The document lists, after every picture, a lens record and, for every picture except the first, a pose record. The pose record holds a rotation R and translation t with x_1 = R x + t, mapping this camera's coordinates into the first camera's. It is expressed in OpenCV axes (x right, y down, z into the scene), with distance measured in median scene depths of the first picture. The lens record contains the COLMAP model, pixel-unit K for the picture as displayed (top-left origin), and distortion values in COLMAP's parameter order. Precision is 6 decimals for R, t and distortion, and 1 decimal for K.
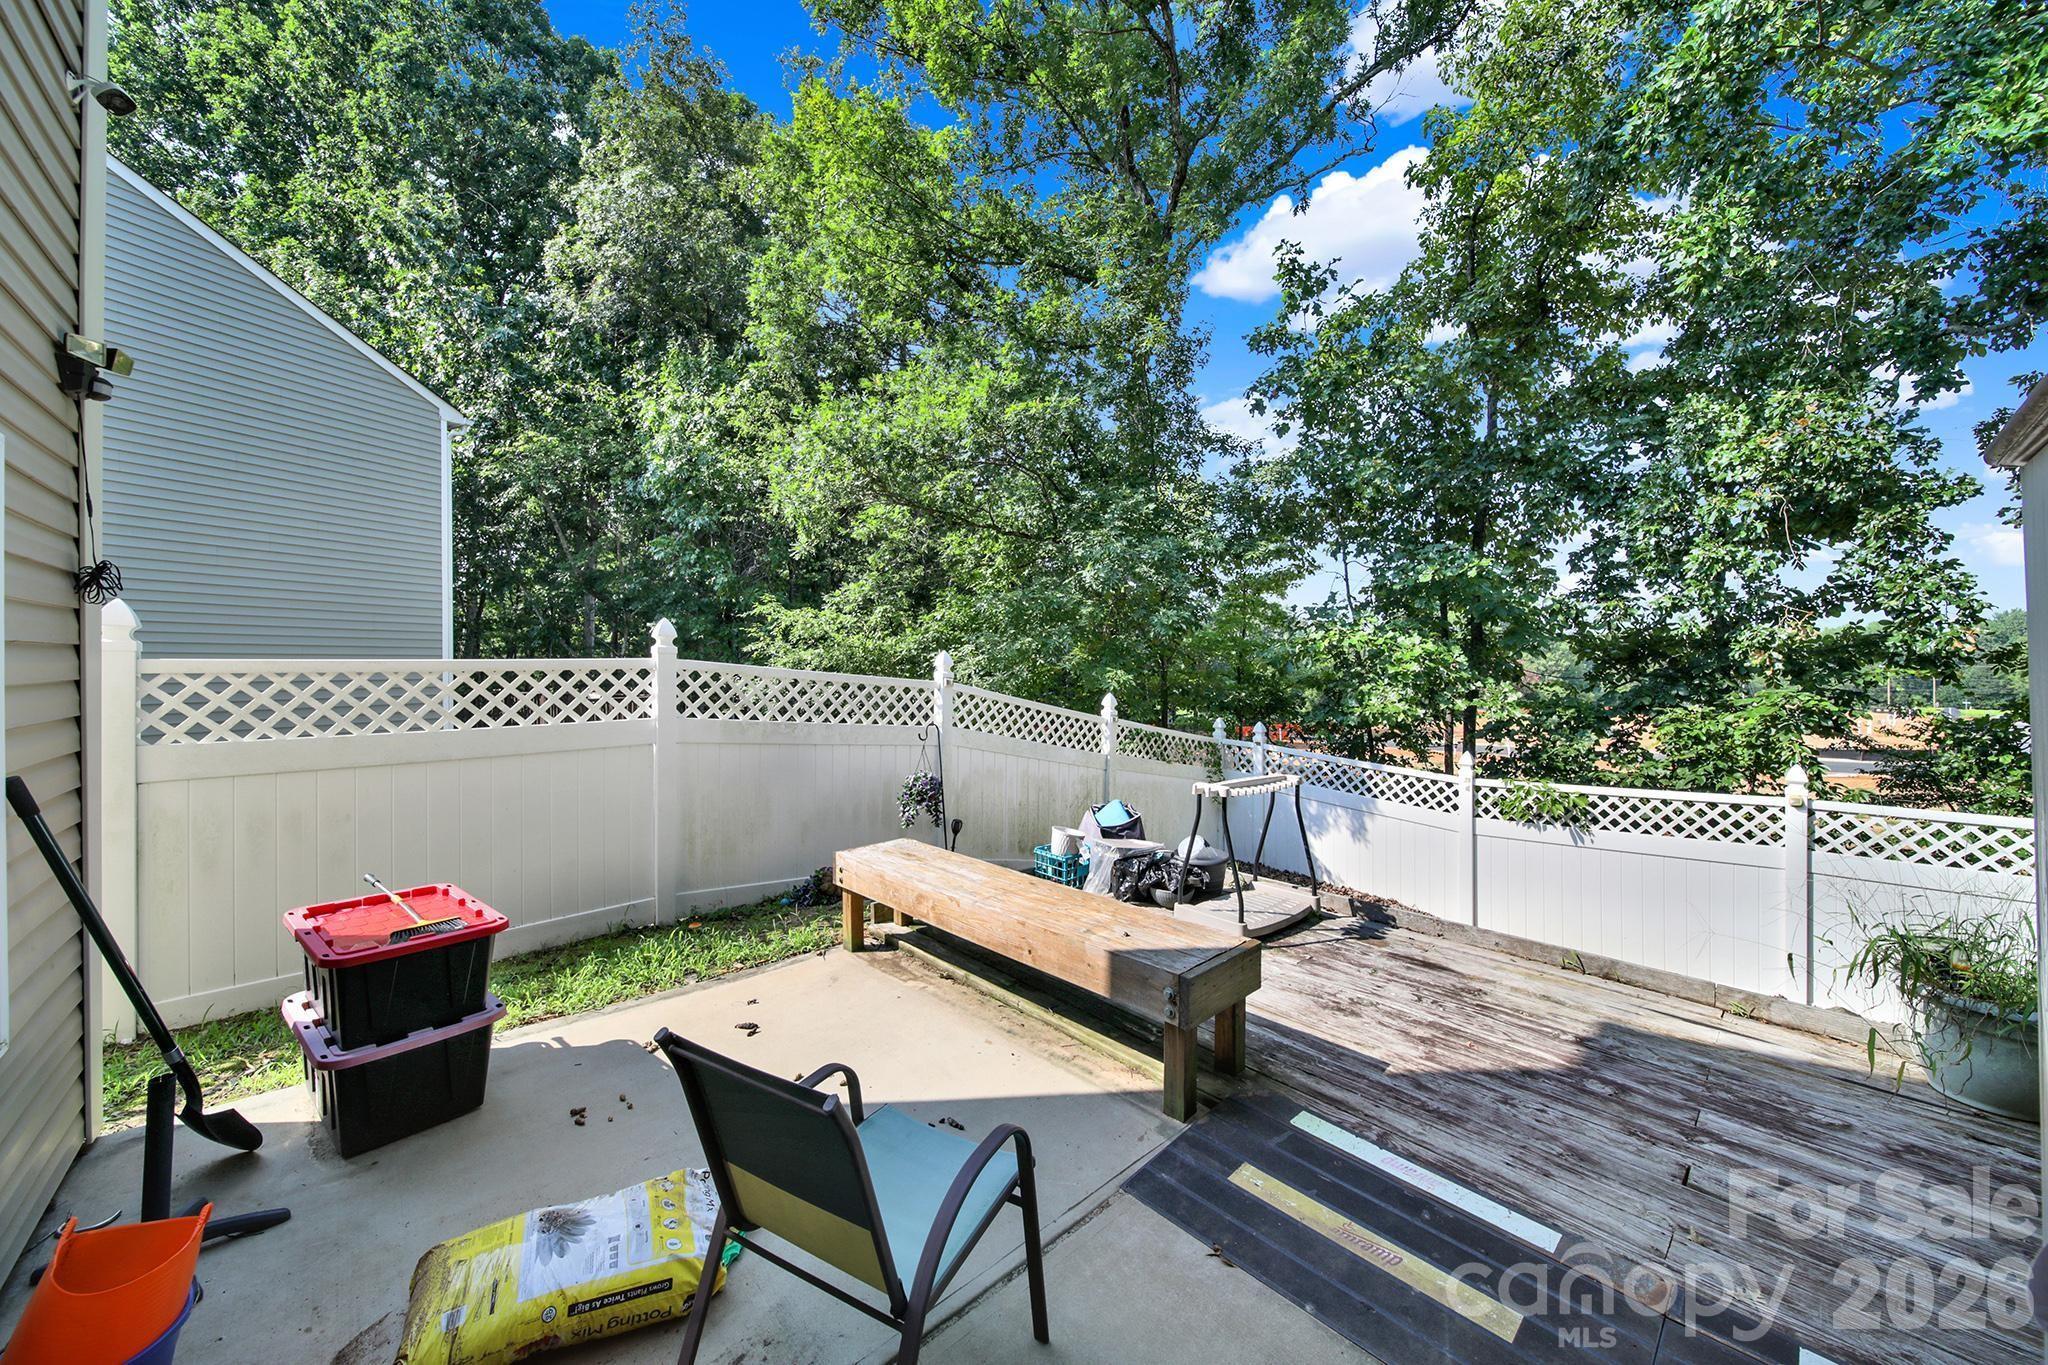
lens RADIAL K [[736.3, 0, 1028.0], [0, 736.3, 670.3], [0, 0, 1]] dist [-0.000950, -0.000049]
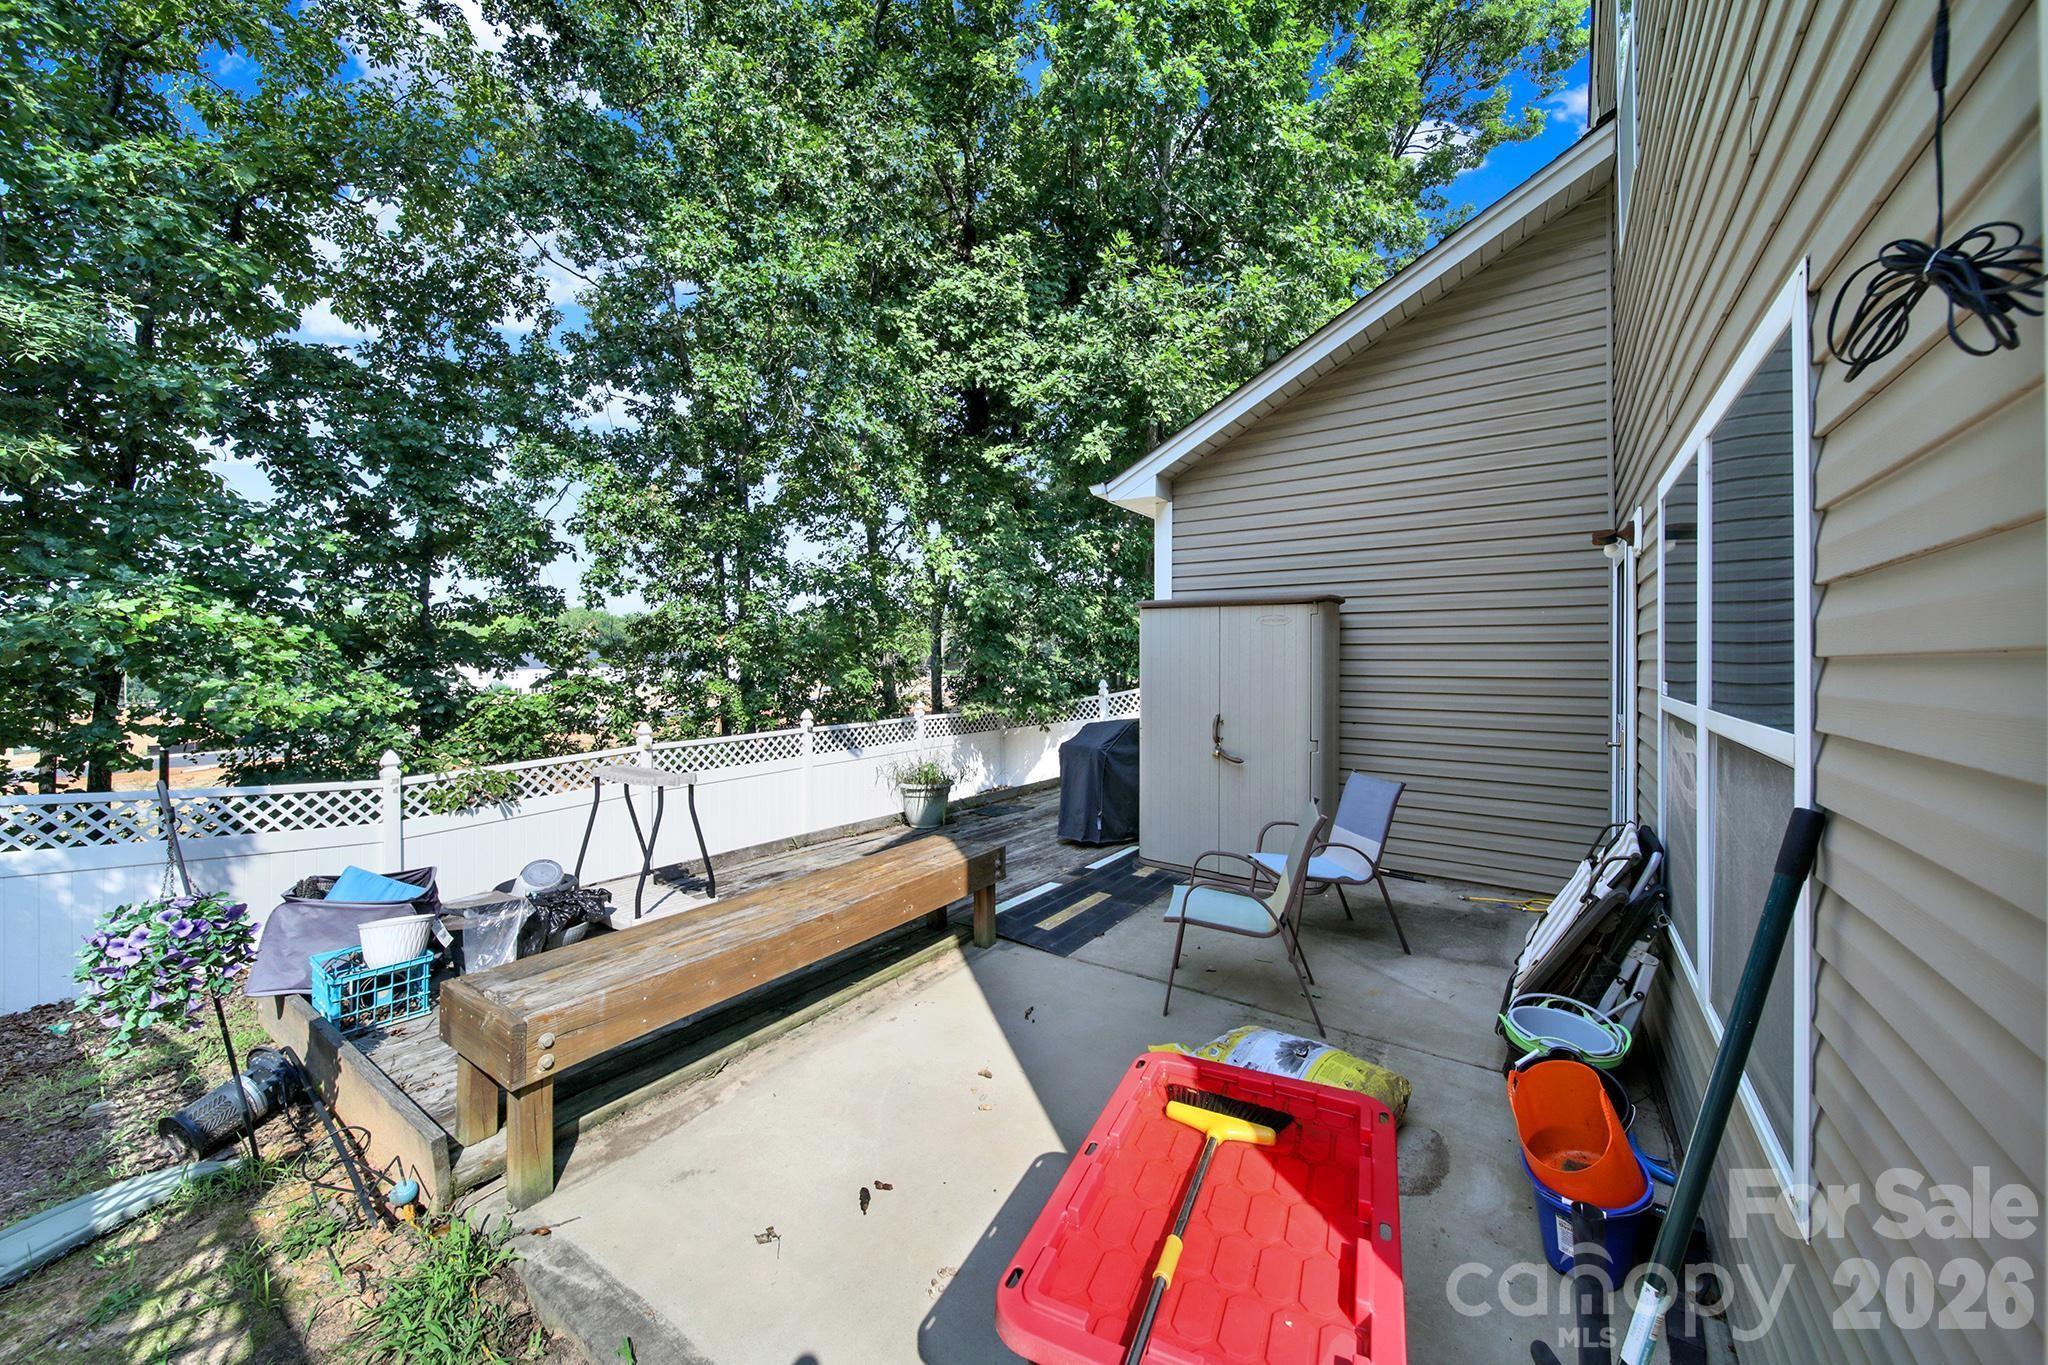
lens RADIAL K [[736.3, 0, 1027.2], [0, 736.3, 664.2], [0, 0, 1]] dist [-0.000950, -0.000049]
pose [[-0.217158, -0.005780, 0.976119, -0.476580], [0.005838, 0.999957, 0.007220, 0.003082], [-0.976119, 0.007267, -0.217115, 0.455308]]
